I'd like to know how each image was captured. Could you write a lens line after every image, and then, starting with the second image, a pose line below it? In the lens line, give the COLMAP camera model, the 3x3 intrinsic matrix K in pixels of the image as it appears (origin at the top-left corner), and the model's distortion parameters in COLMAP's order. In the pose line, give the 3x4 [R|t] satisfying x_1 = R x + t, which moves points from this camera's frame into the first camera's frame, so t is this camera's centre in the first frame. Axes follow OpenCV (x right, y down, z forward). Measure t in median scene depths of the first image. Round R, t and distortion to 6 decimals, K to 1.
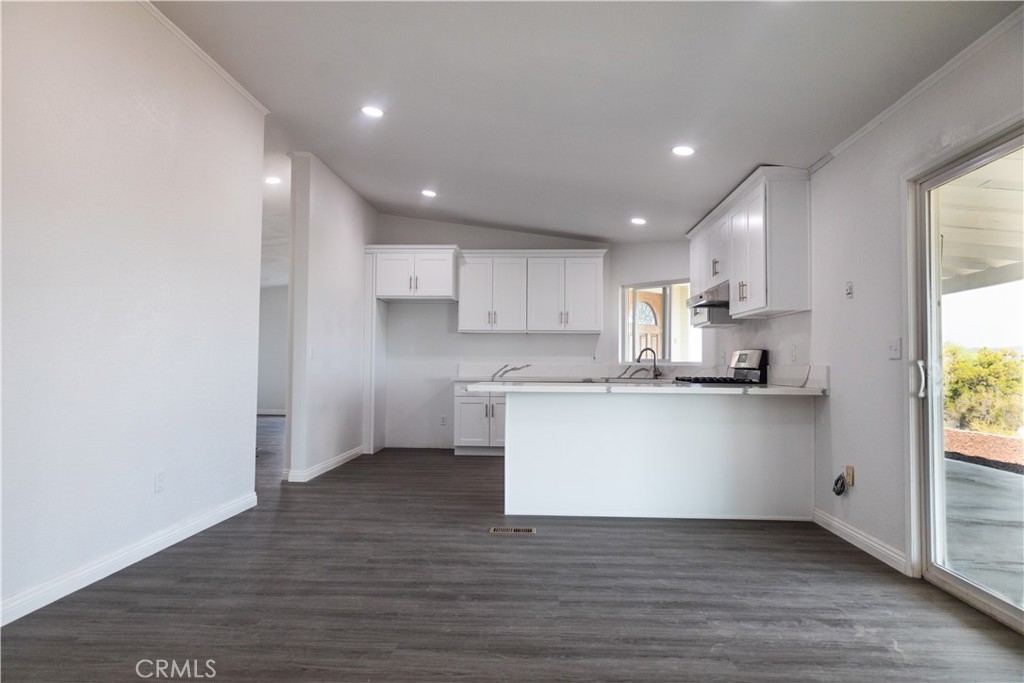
lens RADIAL K [[671.9, 0, 512.4], [0, 671.9, 342.6], [0, 0, 1]] dist [-0.008156, 0.004142]
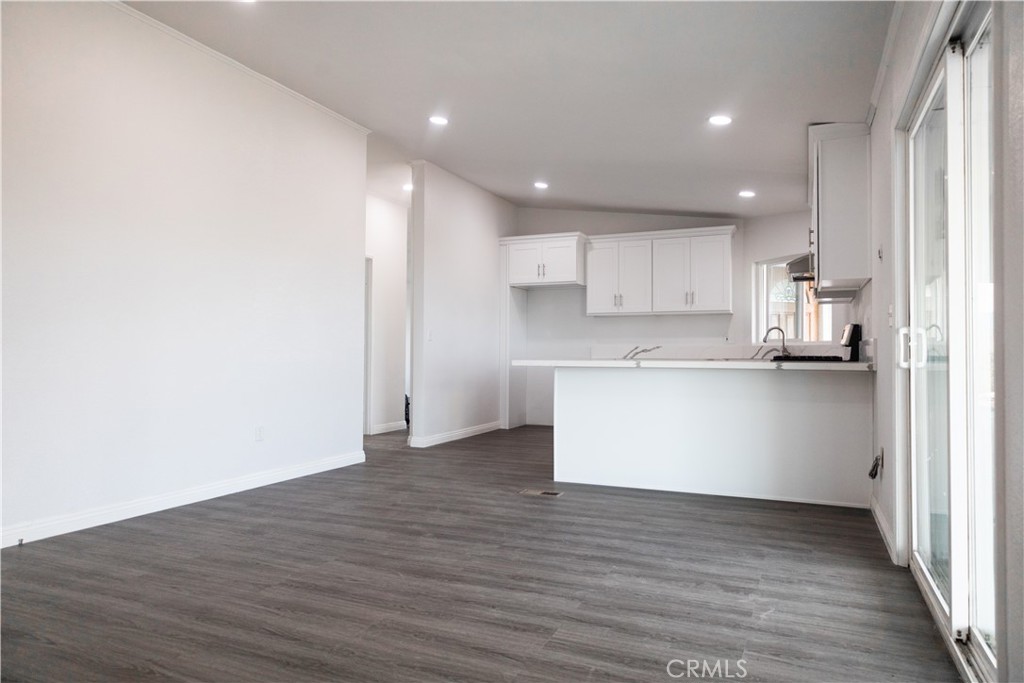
lens RADIAL K [[671.9, 0, 507.0], [0, 671.9, 343.6], [0, 0, 1]] dist [-0.008156, 0.004142]
pose [[0.932287, -0.010021, -0.361580, 0.312575], [0.016027, 0.999779, 0.013616, 0.020163], [0.361363, -0.018489, 0.932242, -0.025873]]
